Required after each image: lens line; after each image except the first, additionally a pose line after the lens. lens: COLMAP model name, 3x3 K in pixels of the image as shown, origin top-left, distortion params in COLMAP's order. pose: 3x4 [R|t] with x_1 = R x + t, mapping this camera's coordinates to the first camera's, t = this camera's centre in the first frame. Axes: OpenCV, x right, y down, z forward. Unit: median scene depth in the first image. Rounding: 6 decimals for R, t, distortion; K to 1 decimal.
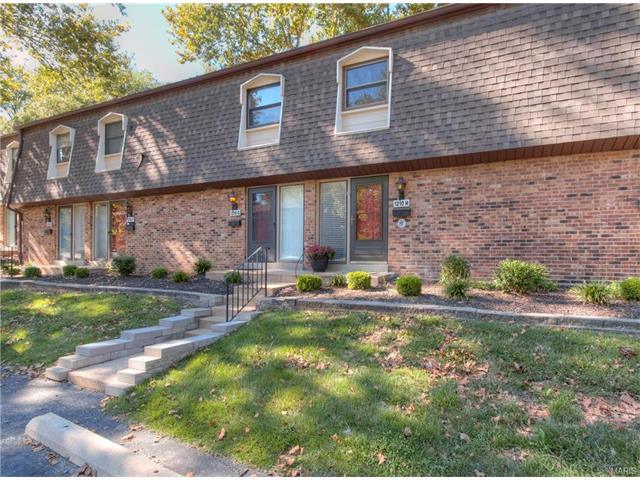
lens RADIAL K [[289.2, 0, 322.2], [0, 289.2, 244.9], [0, 0, 1]] dist [0.007077, -0.000416]
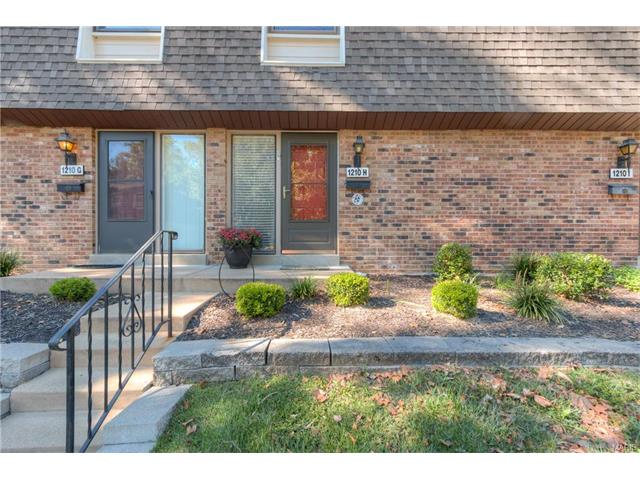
lens RADIAL K [[289.2, 0, 318.3], [0, 289.2, 236.0], [0, 0, 1]] dist [0.007077, -0.000416]
pose [[0.910312, 0.001382, 0.413920, -0.134945], [-0.014007, 0.999525, 0.027466, 0.001539], [-0.413685, -0.030800, 0.909899, 0.383041]]
